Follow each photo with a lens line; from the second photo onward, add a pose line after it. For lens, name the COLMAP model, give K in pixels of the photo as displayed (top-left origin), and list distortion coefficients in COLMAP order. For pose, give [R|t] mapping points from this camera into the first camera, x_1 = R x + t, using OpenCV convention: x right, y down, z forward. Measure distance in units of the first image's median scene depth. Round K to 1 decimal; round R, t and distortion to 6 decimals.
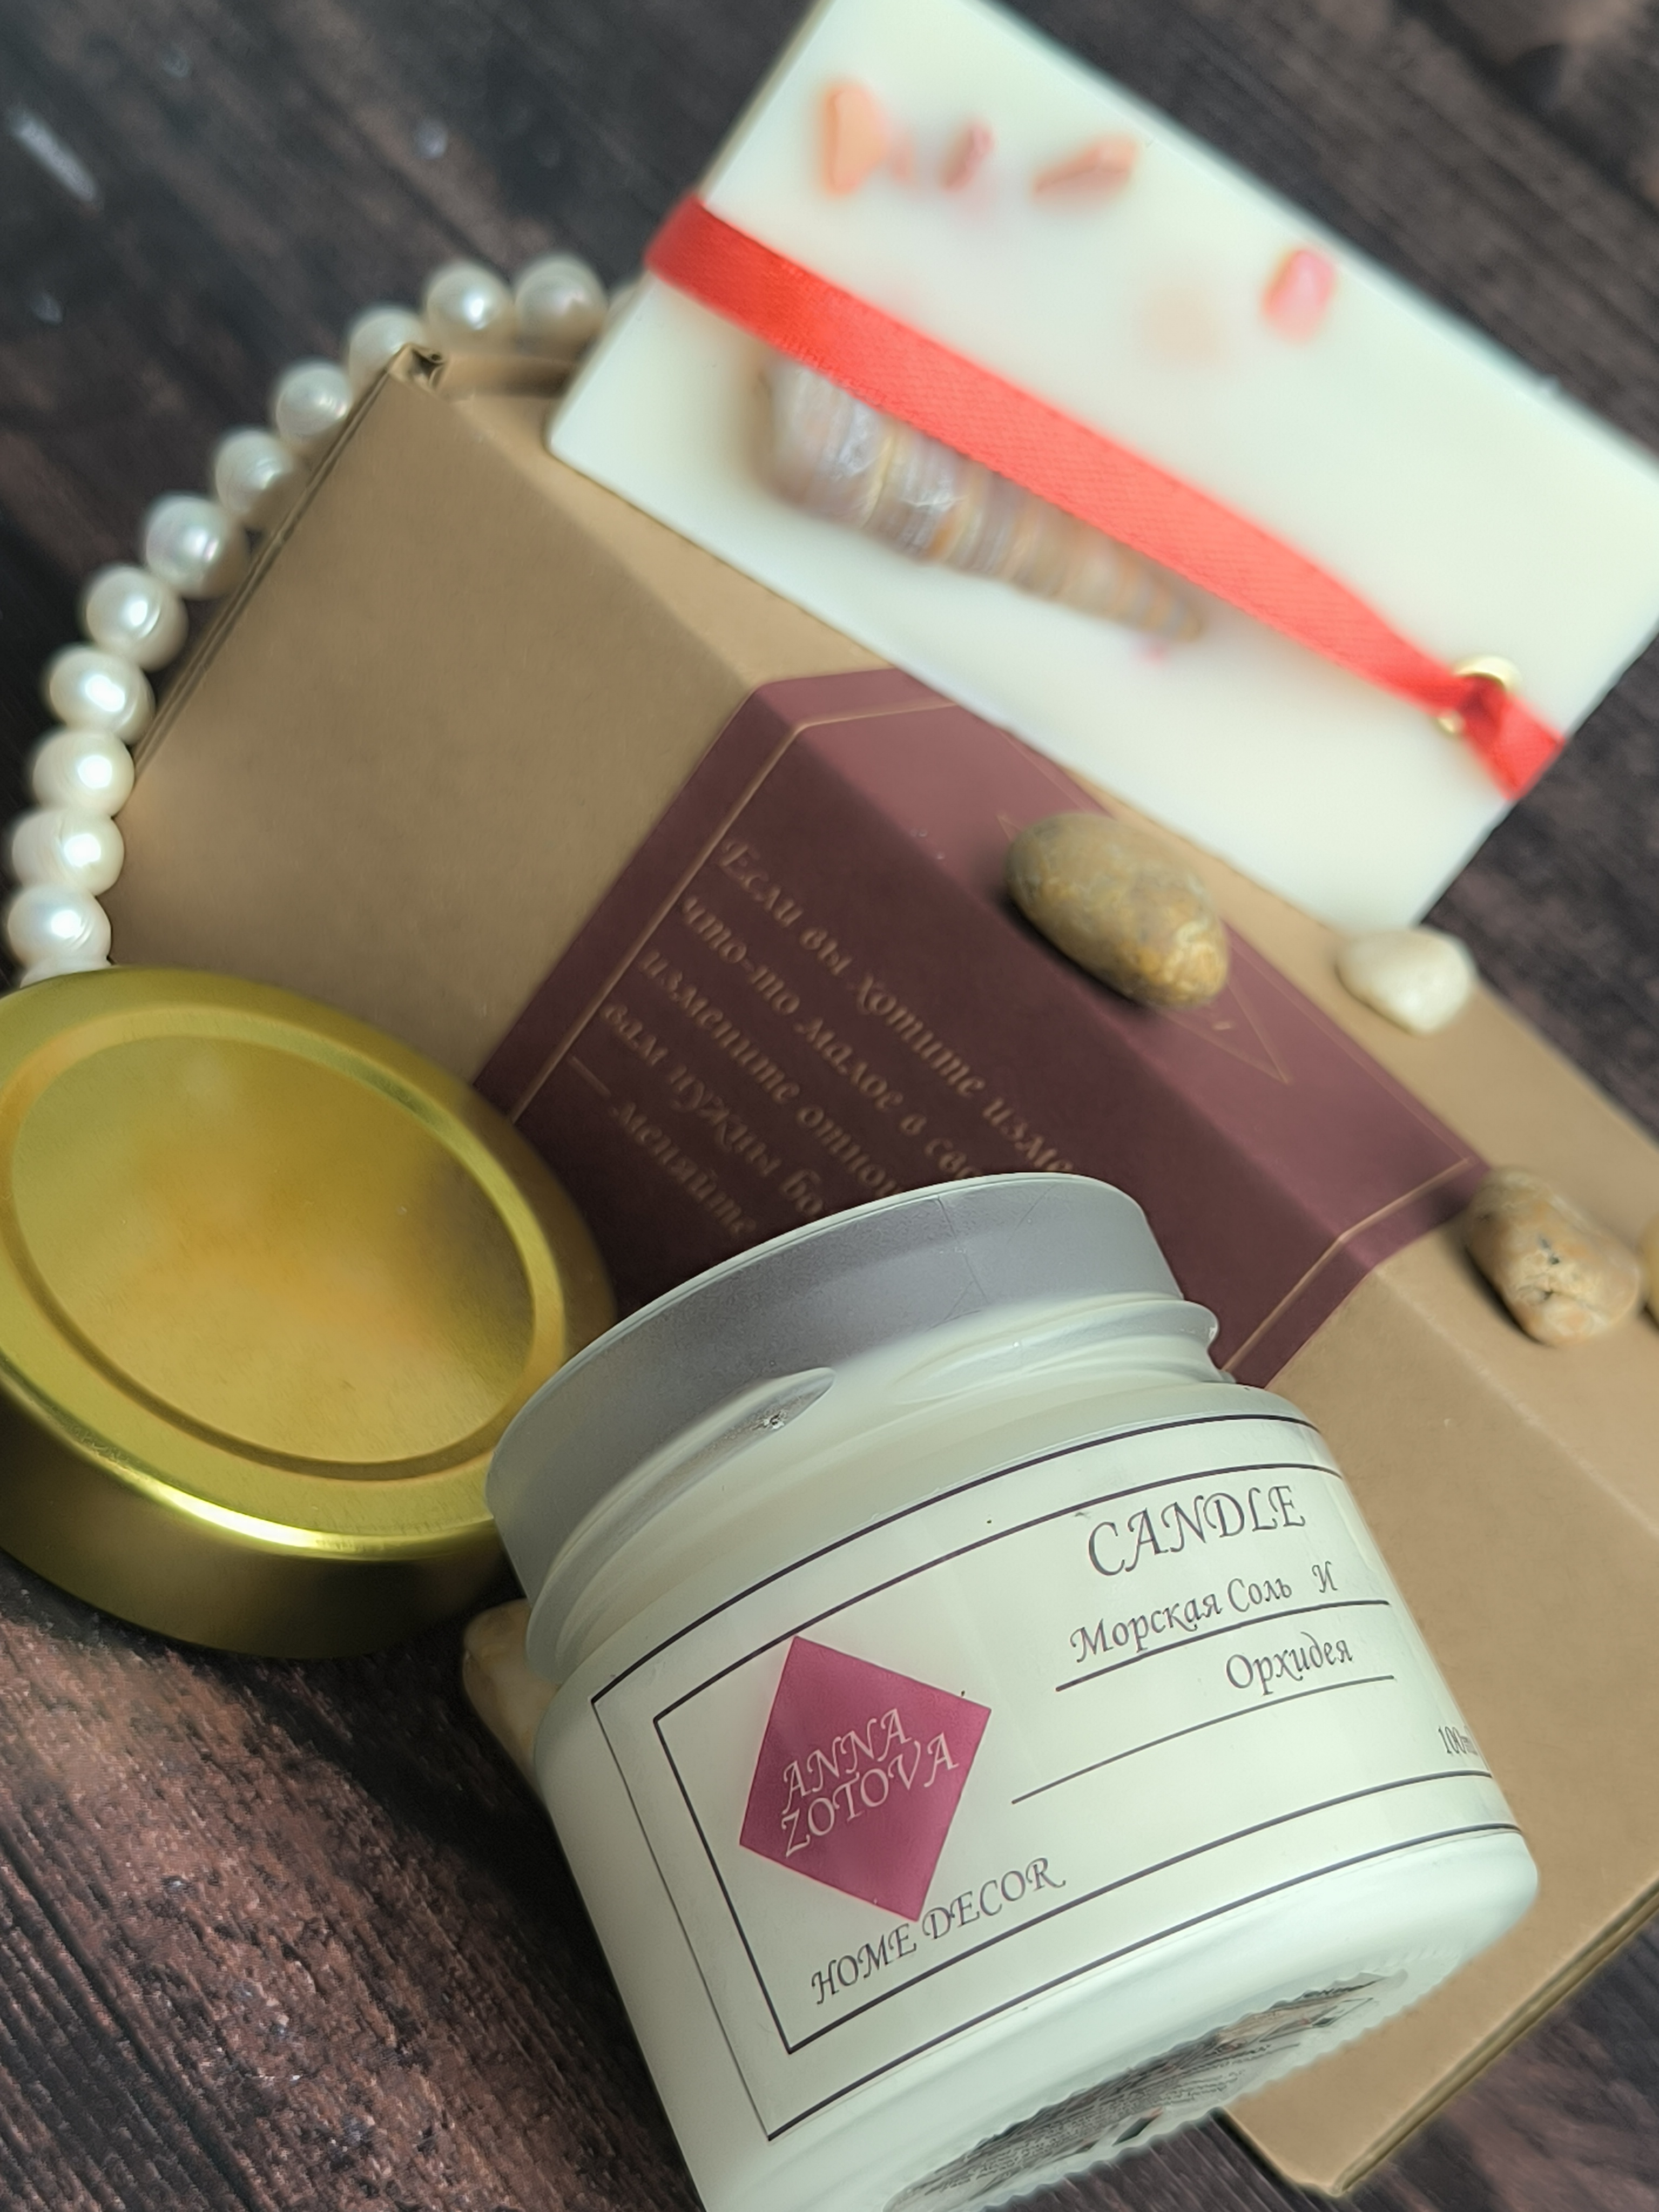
lens RADIAL K [[3444.4, 0, 823.1], [0, 3444.4, 1103.4], [0, 0, 1]] dist [0.002503, 0.059379]
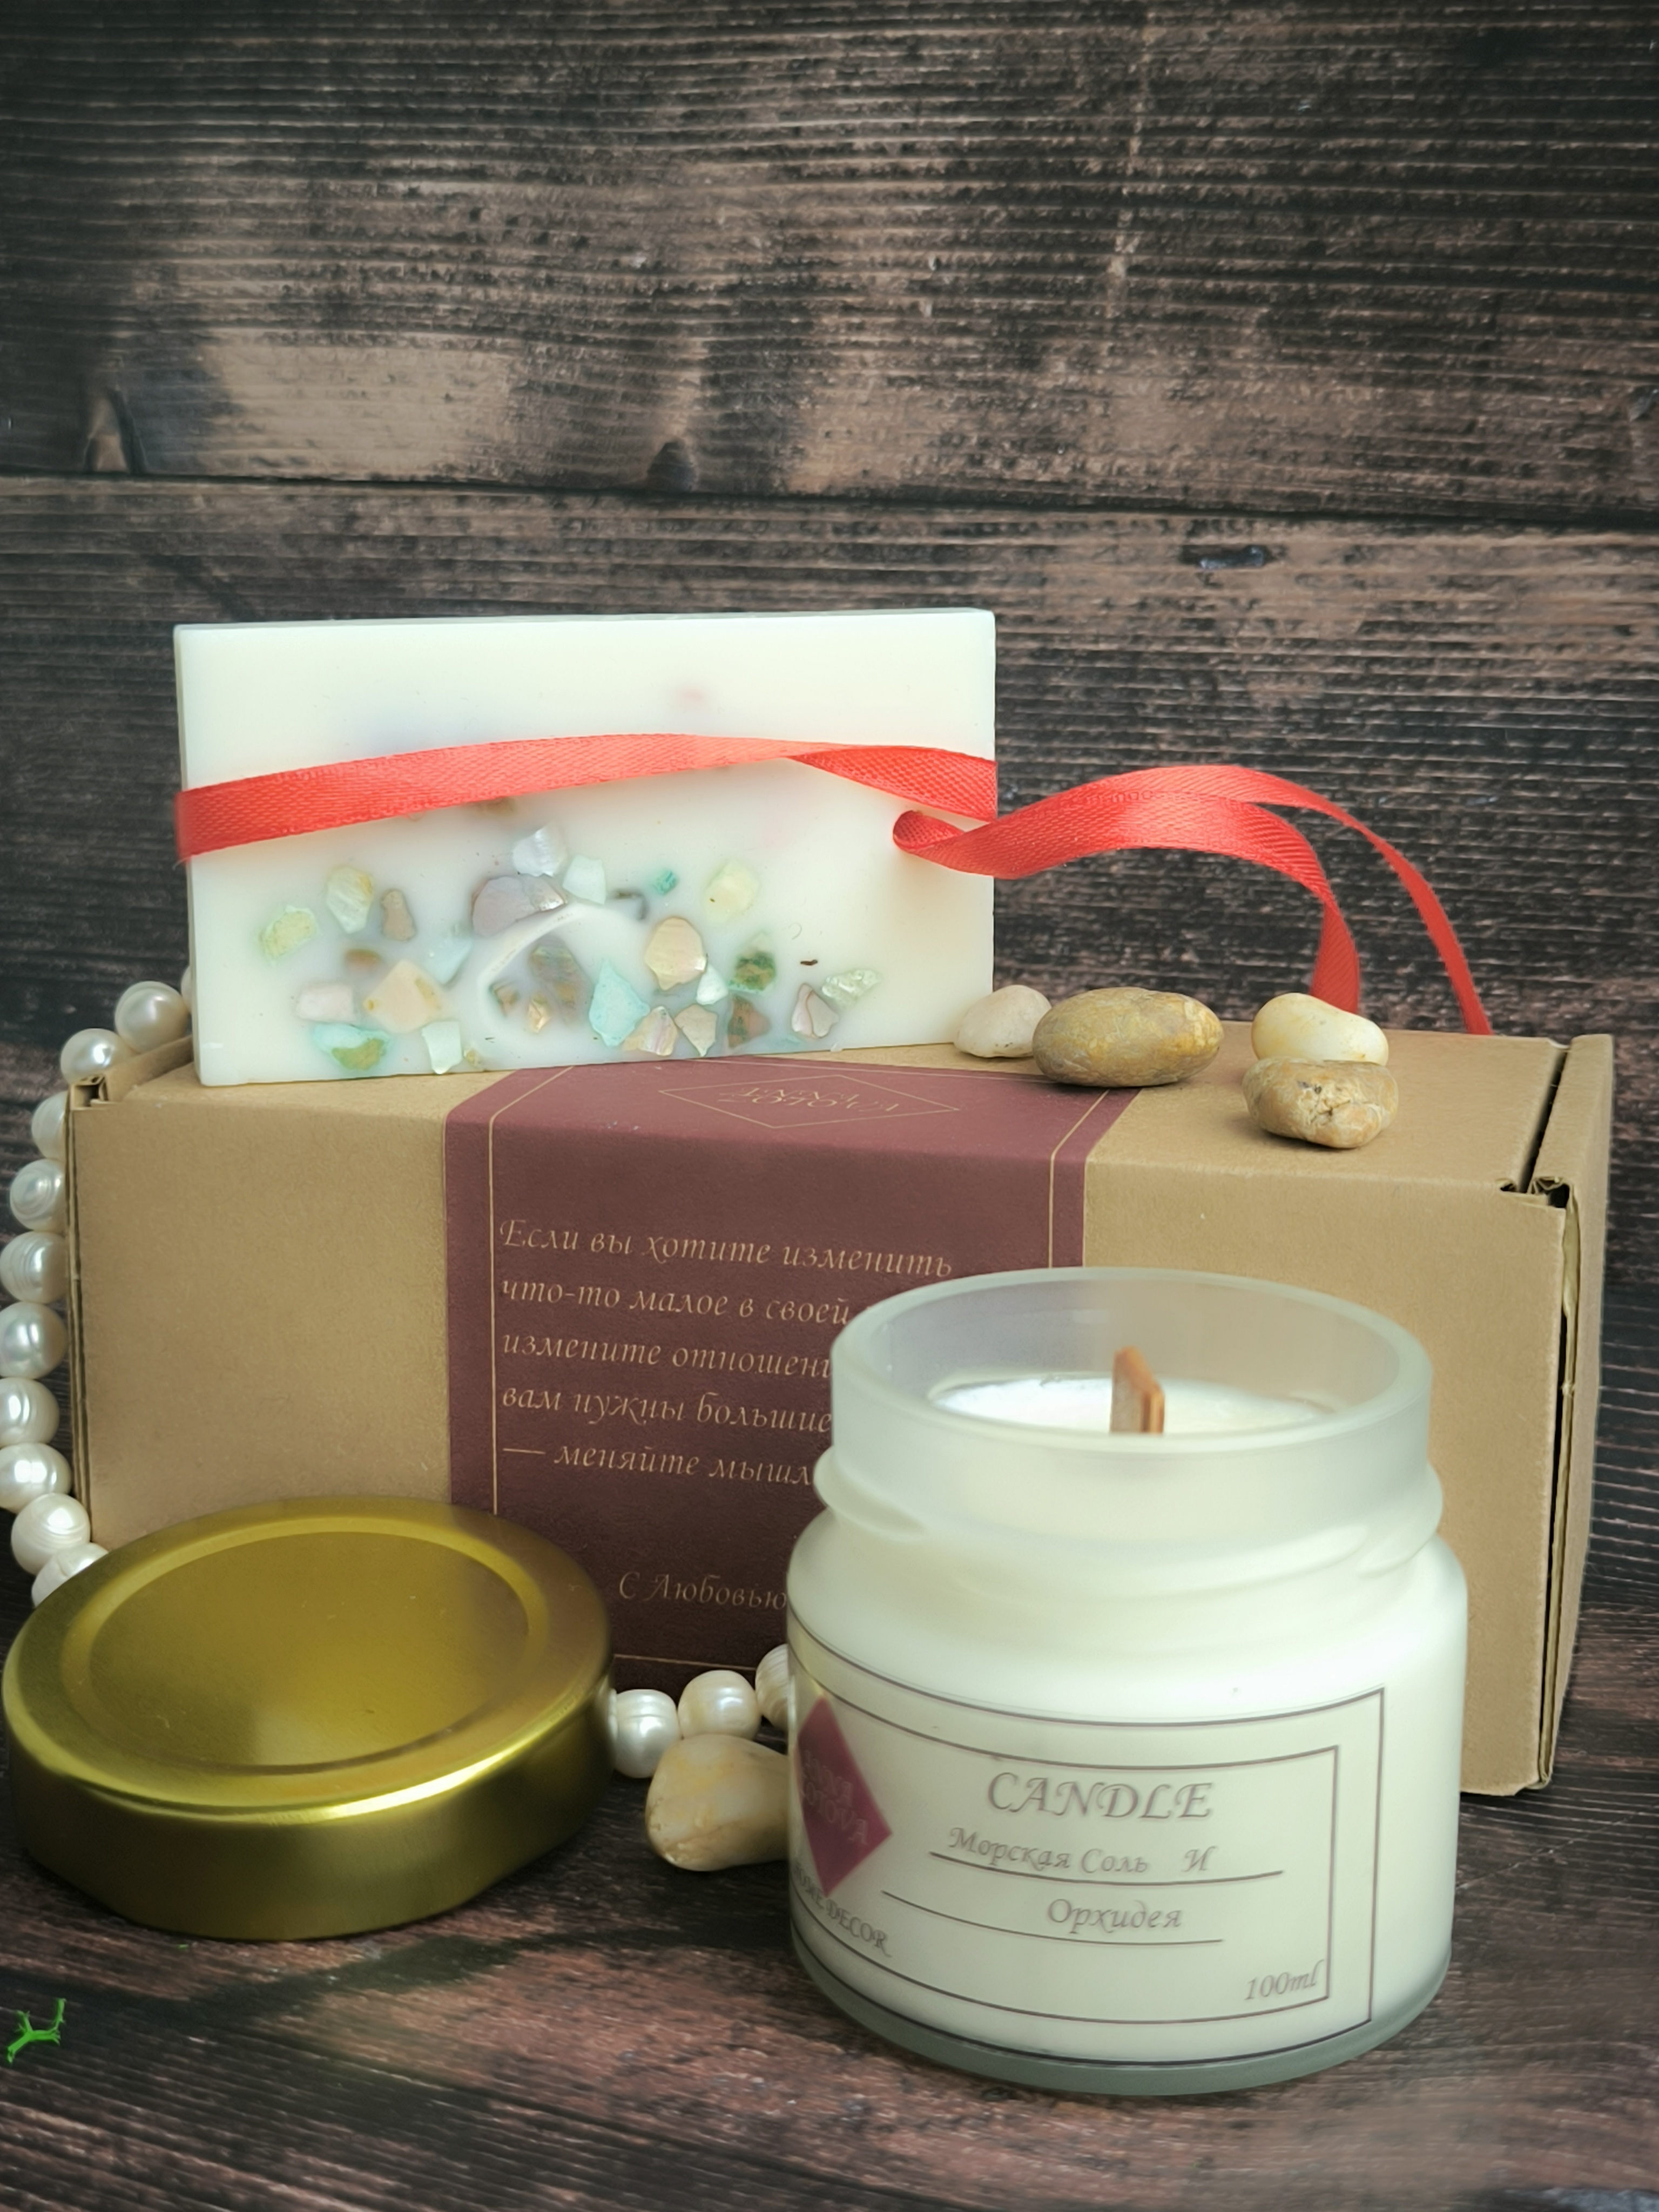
lens RADIAL K [[3381.8, 0, 827.5], [0, 3381.8, 1007.6], [0, 0, 1]] dist [-0.009523, -0.005867]
pose [[0.792152, -0.591585, 0.150078, -0.084377], [0.610243, 0.771740, -0.178946, 0.189511], [-0.009959, 0.233336, 0.972345, -0.292258]]
